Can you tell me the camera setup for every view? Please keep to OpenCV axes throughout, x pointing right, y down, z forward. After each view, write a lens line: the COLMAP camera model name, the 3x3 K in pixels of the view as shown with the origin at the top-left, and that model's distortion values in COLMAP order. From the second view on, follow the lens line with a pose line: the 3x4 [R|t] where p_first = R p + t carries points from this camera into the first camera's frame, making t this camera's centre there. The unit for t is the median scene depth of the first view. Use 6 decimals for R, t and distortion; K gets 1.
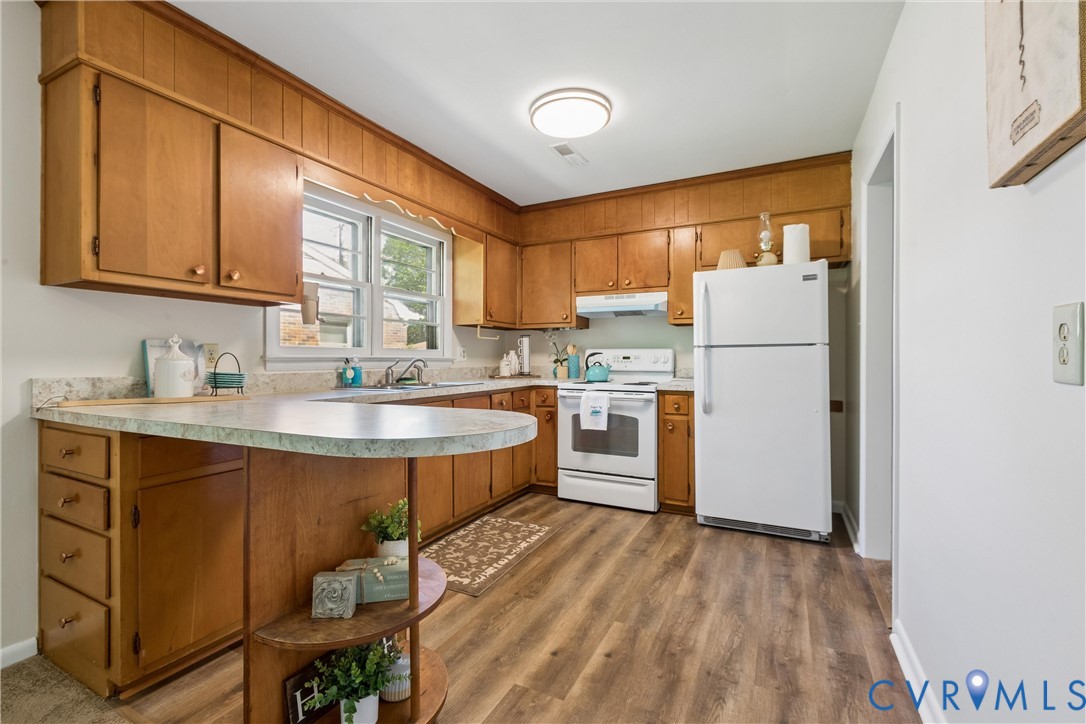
lens RADIAL K [[478.9, 0, 541.4], [0, 478.9, 358.9], [0, 0, 1]] dist [0.002291, -0.001905]
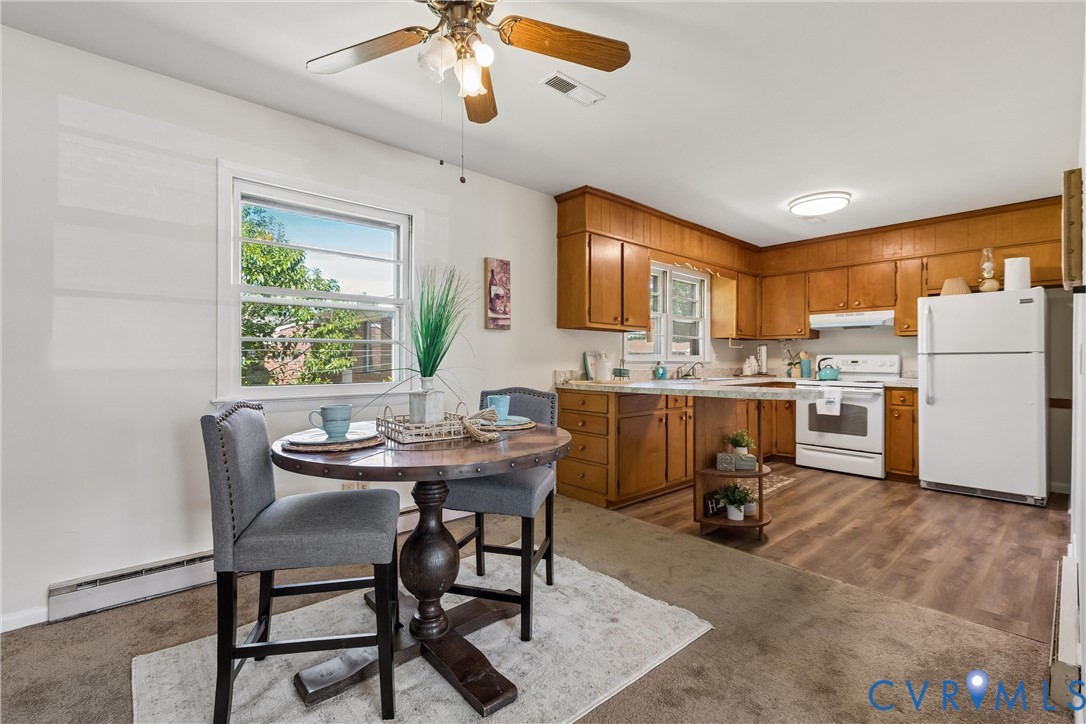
lens RADIAL K [[478.9, 0, 537.9], [0, 478.9, 362.2], [0, 0, 1]] dist [0.002291, -0.001905]
pose [[0.929556, 0.005281, -0.368643, -0.165692], [-0.004562, 0.999986, 0.002821, -0.001462], [0.368652, -0.000940, 0.929567, -0.600431]]
